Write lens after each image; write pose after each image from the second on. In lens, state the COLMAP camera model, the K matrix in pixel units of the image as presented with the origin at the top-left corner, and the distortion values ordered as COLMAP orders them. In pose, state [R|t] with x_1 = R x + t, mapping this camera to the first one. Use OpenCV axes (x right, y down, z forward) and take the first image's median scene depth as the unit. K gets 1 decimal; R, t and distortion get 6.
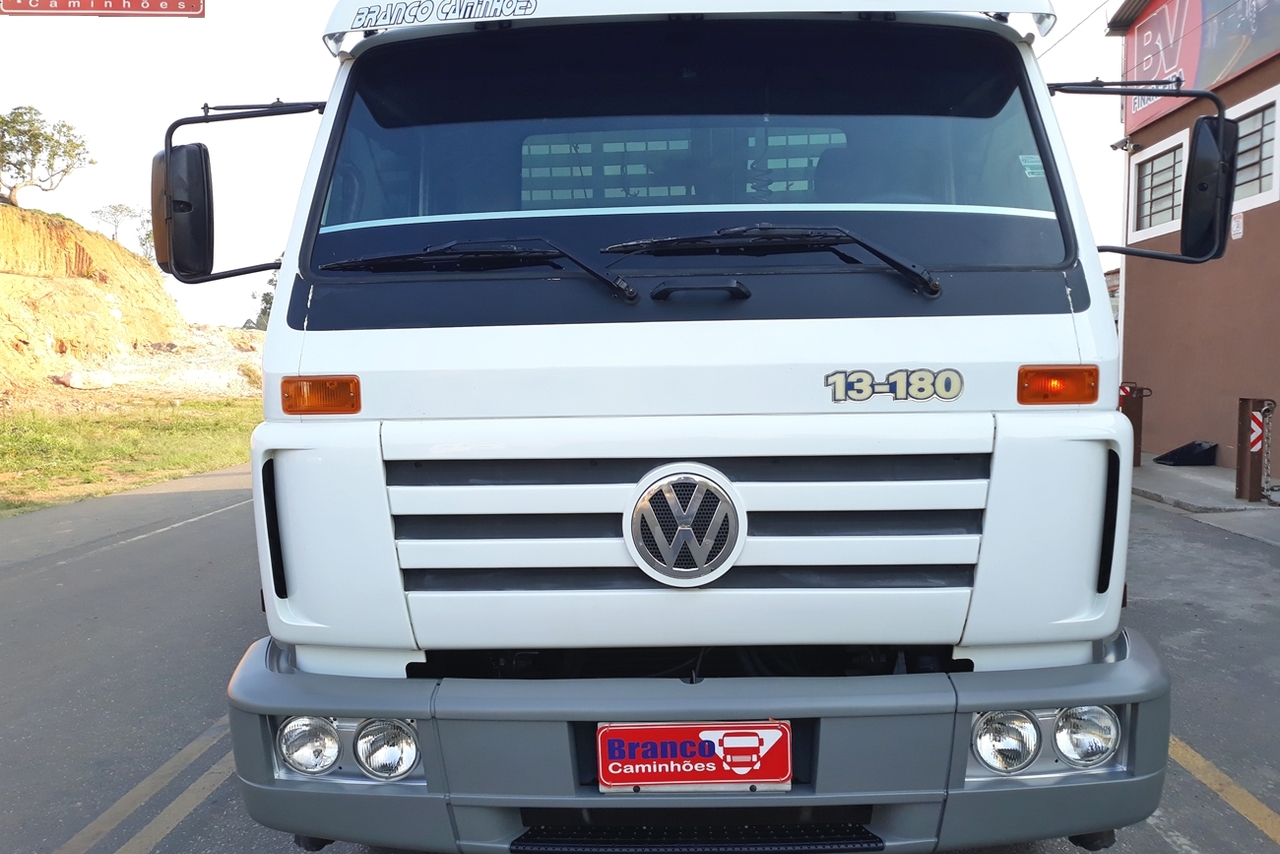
lens RADIAL K [[1059.2, 0, 640.0], [0, 1059.2, 427.0], [0, 0, 1]] dist [0.108259, -0.294744]
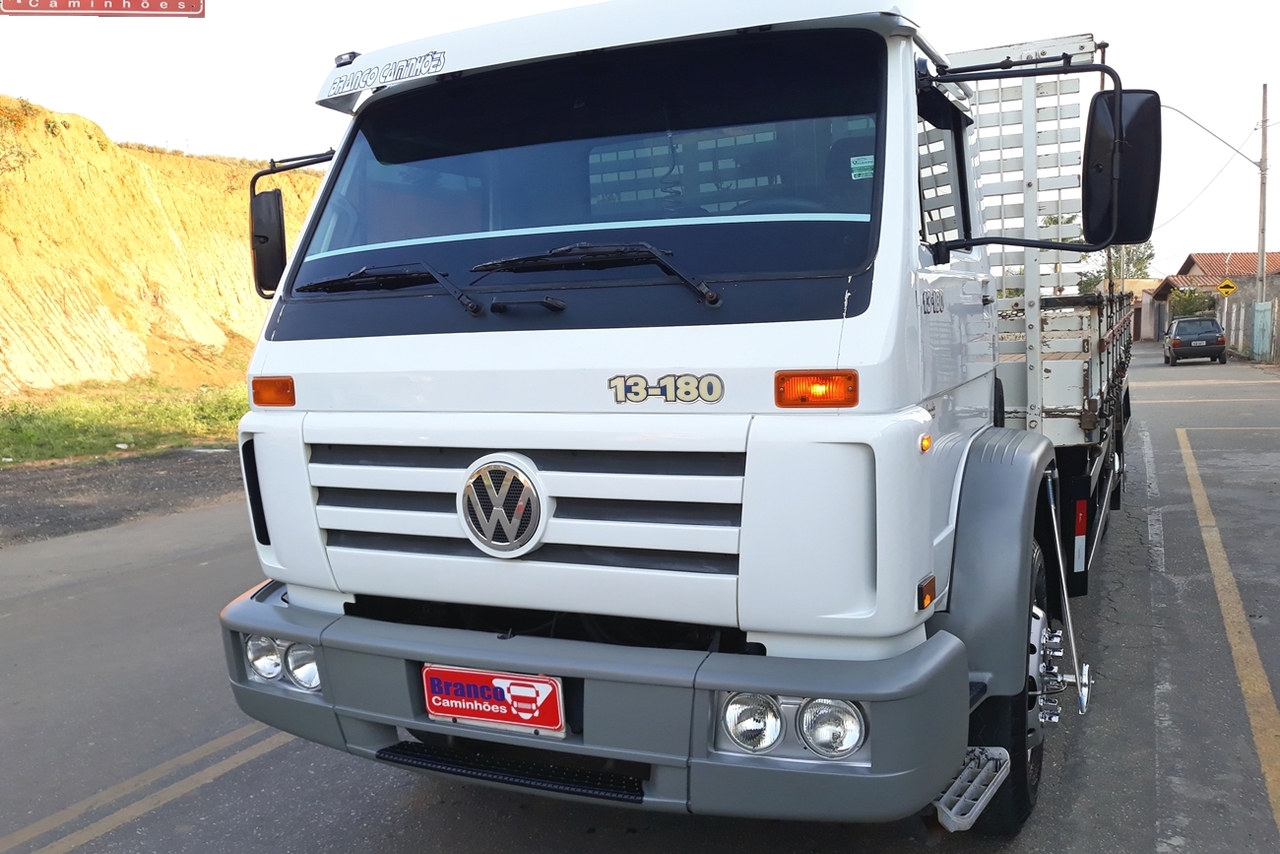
lens RADIAL K [[1059.2, 0, 640.0], [0, 1059.2, 427.0], [0, 0, 1]] dist [0.108259, -0.294744]
pose [[0.918570, 0.022230, -0.394632, 0.649107], [-0.007775, 0.999240, 0.038190, -0.041239], [0.395181, -0.032012, 0.918045, -0.019144]]
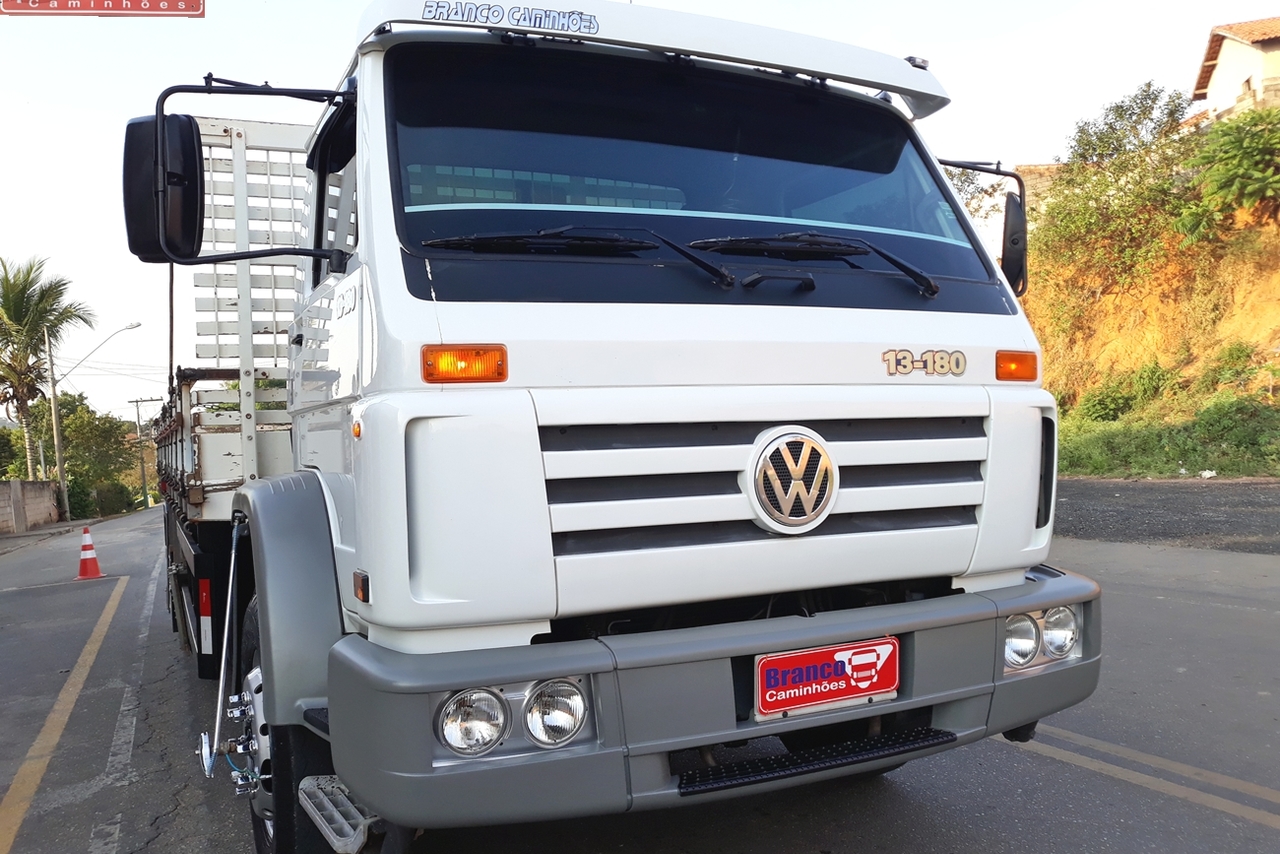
lens RADIAL K [[1059.2, 0, 640.0], [0, 1059.2, 427.0], [0, 0, 1]] dist [0.108259, -0.294744]
pose [[0.887463, -0.003897, 0.460862, -0.635372], [0.051415, 0.994559, -0.090599, 0.132039], [-0.458002, 0.104098, 0.882835, 0.056956]]
